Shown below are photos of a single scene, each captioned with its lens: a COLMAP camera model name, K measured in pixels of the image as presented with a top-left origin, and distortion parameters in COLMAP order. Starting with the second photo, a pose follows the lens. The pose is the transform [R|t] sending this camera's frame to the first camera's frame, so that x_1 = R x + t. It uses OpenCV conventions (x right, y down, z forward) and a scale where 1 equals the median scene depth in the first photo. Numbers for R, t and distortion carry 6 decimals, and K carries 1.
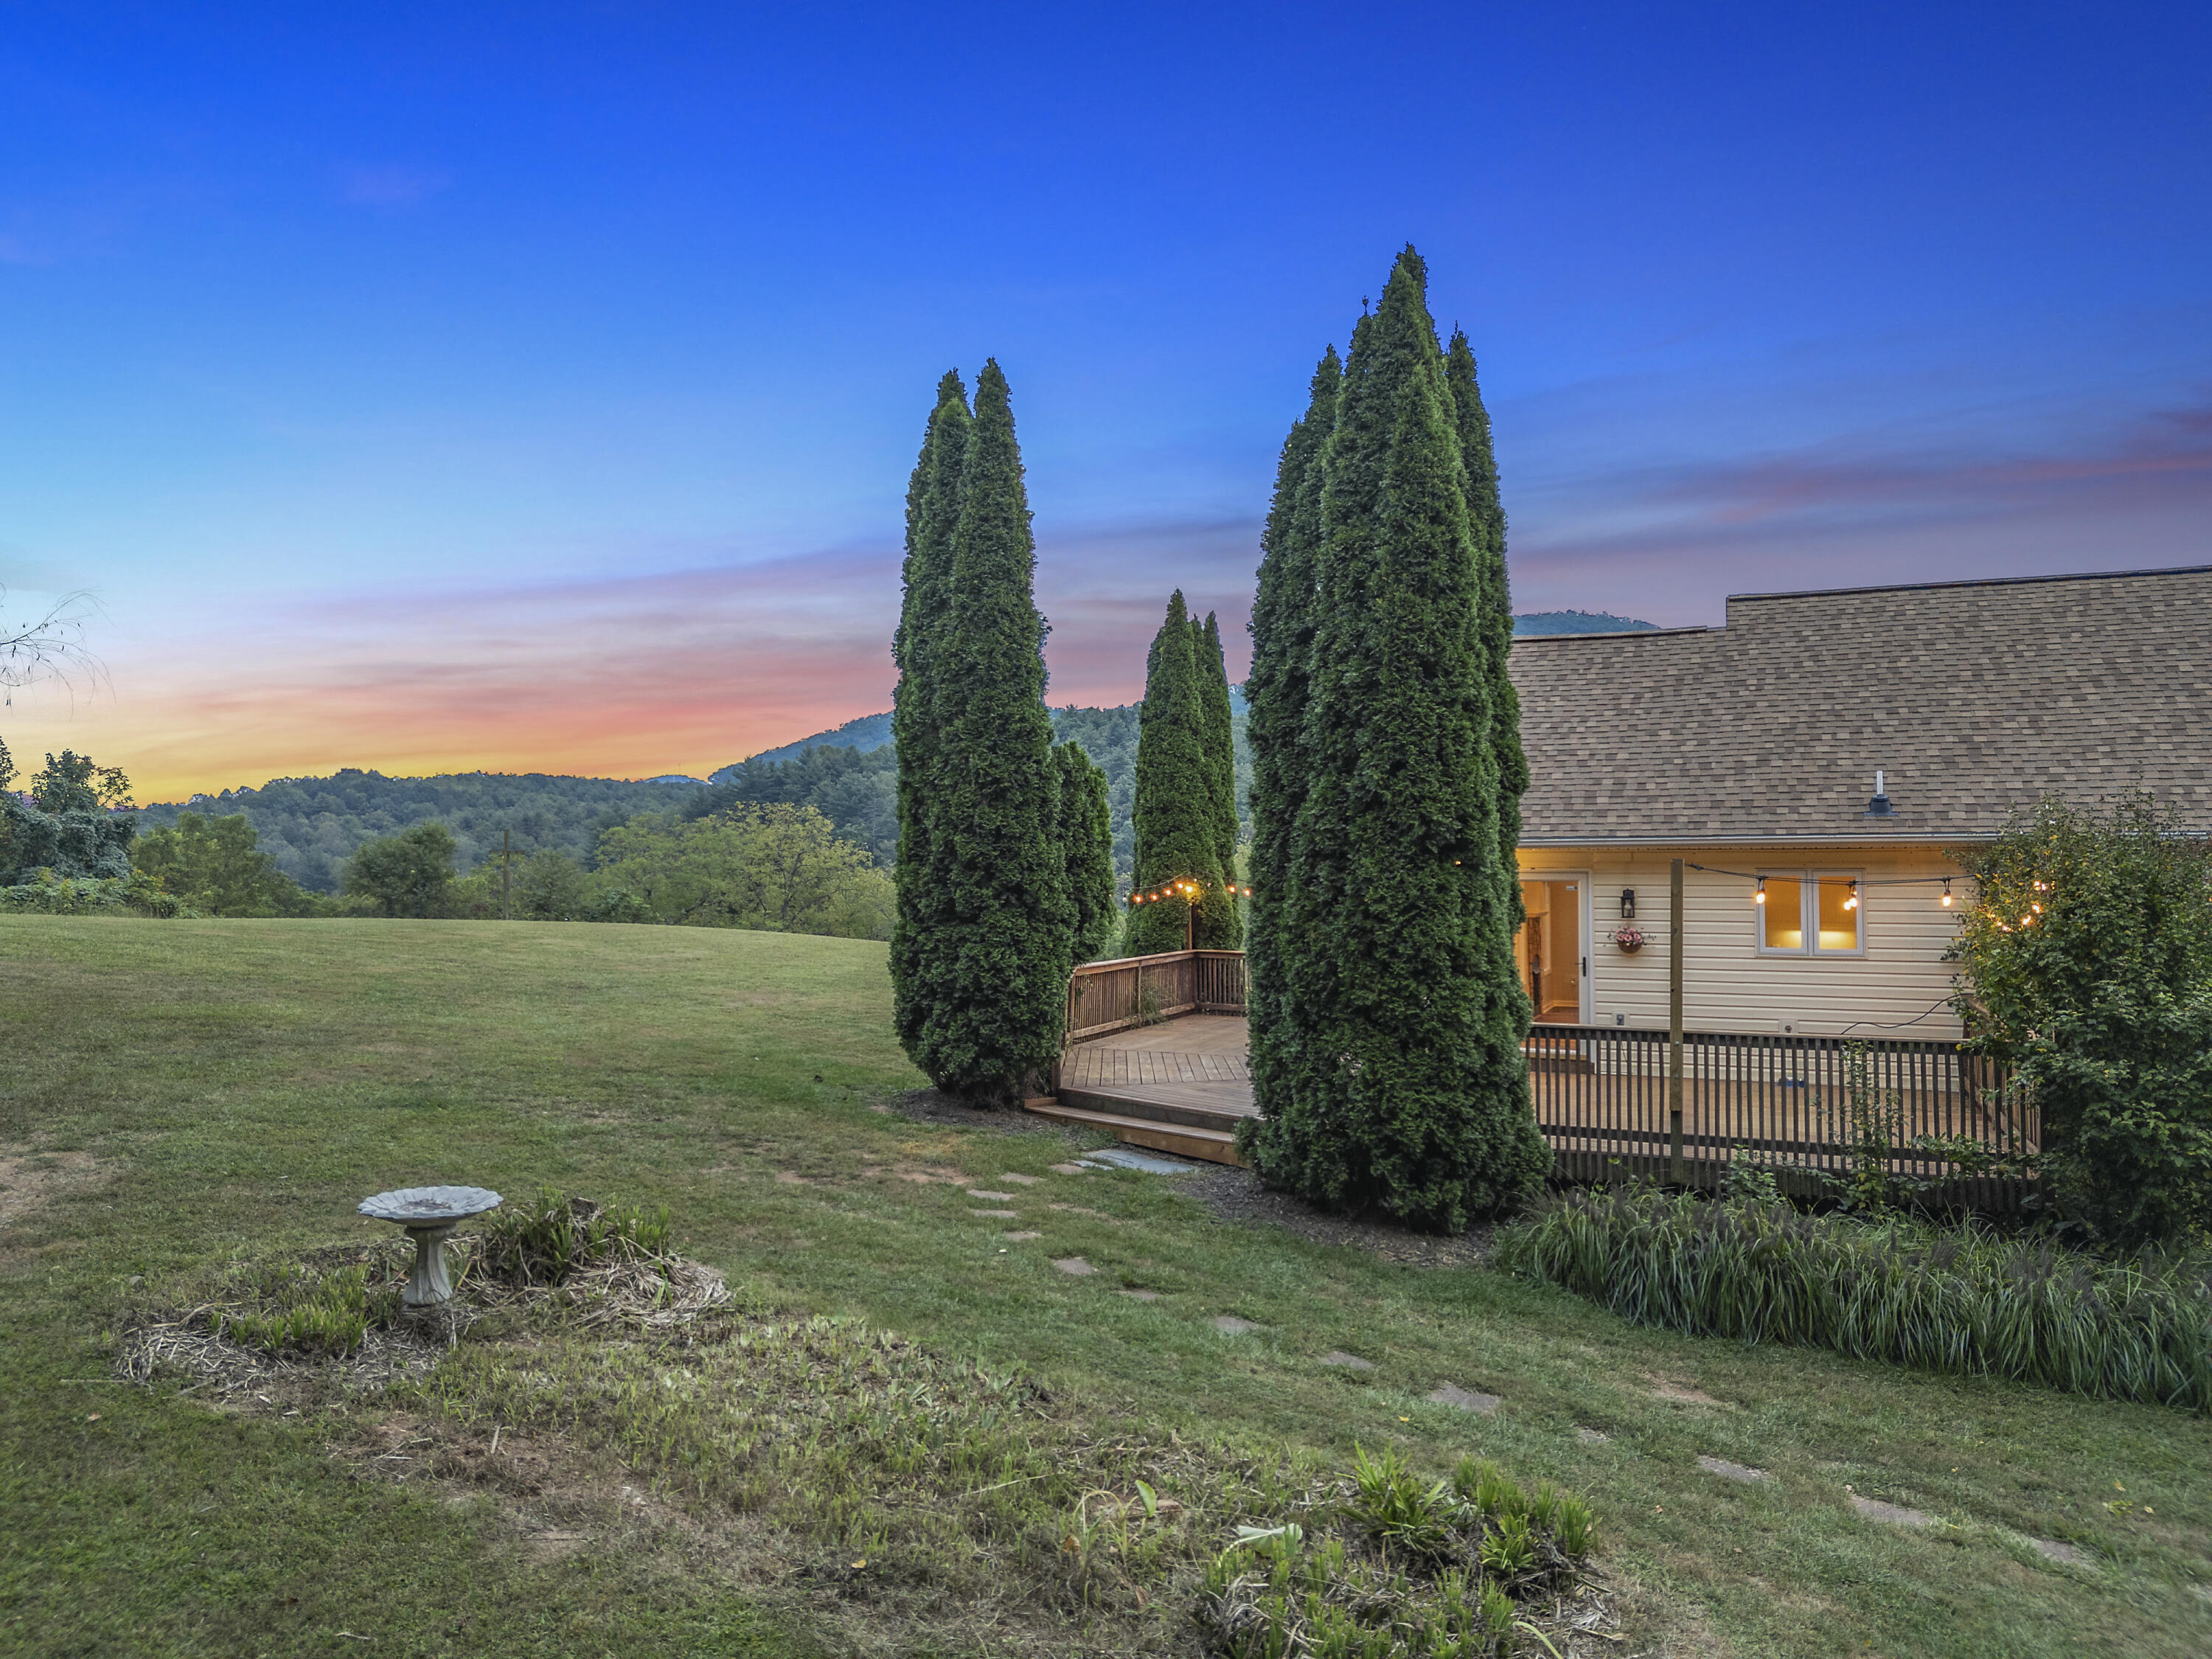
lens RADIAL K [[1580.8, 0, 1106.0], [0, 1580.8, 829.5], [0, 0, 1]] dist [0.089190, -0.107998]
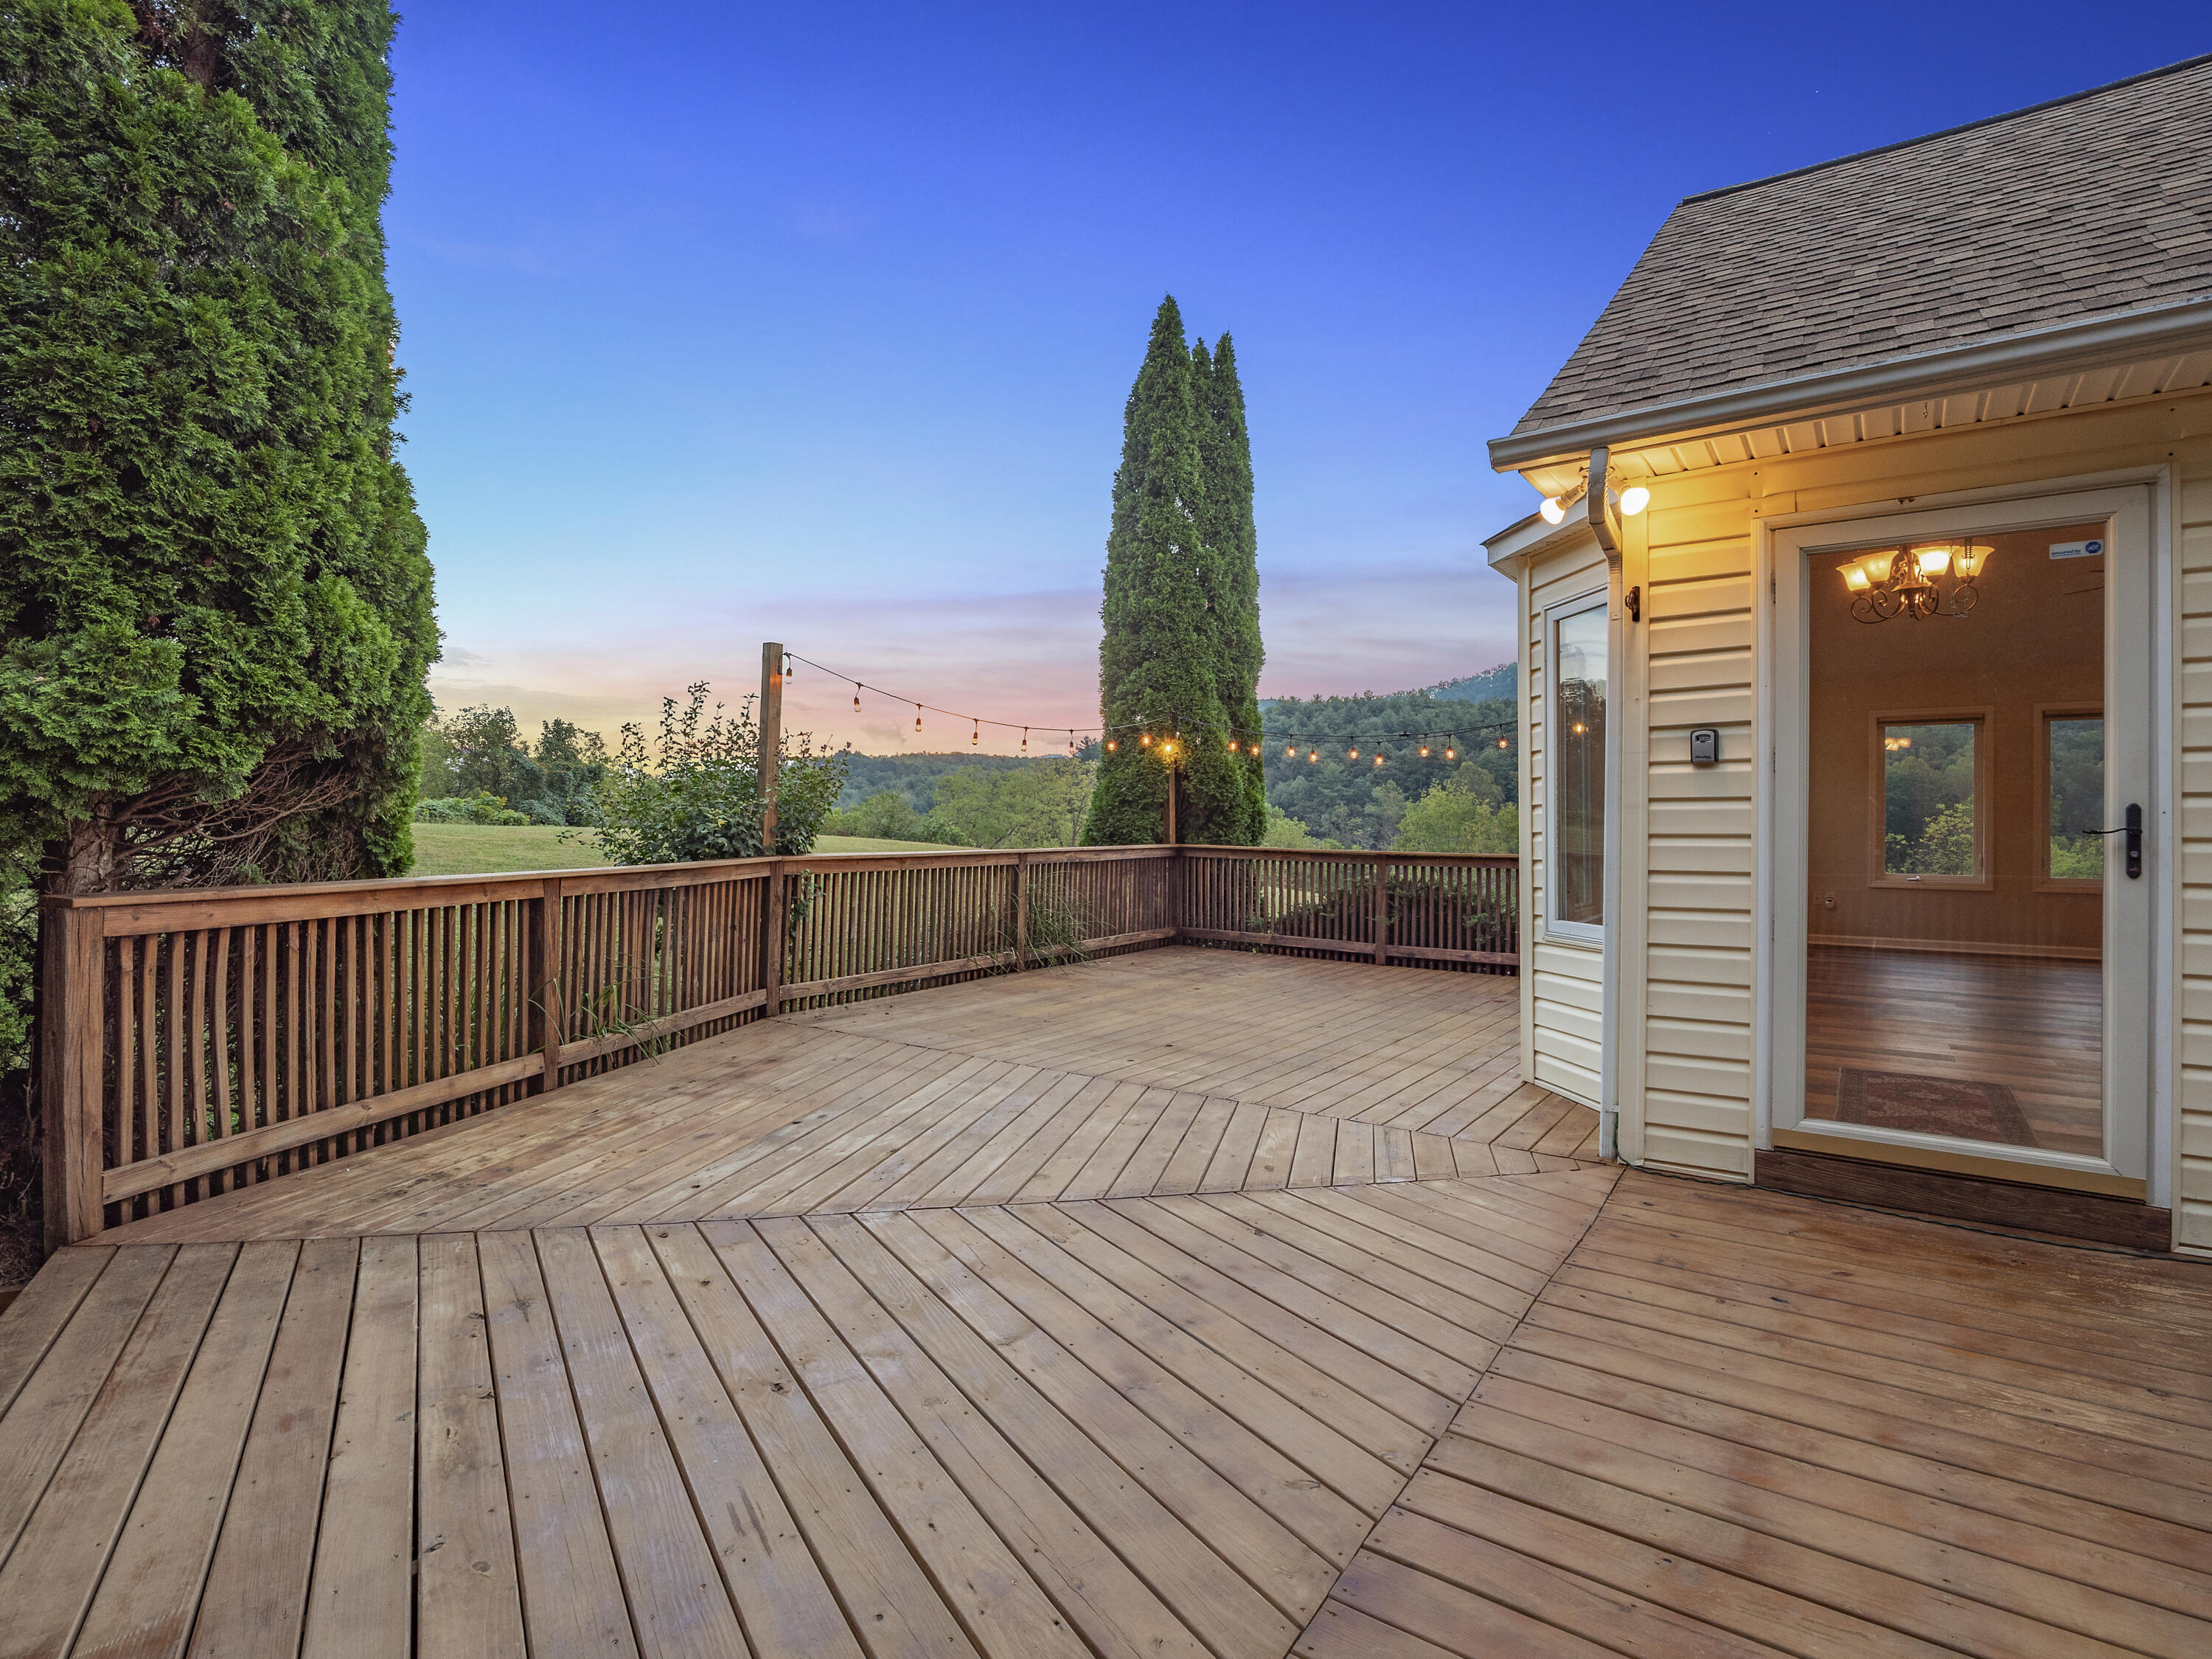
lens RADIAL K [[1086.8, 0, 1120.2], [0, 1086.8, 836.5], [0, 0, 1]] dist [-0.004308, -0.001611]
pose [[0.977258, 0.005845, -0.211975, 0.123557], [0.002755, 0.999186, 0.040255, 0.054406], [0.212037, -0.039923, 0.976446, 0.556015]]
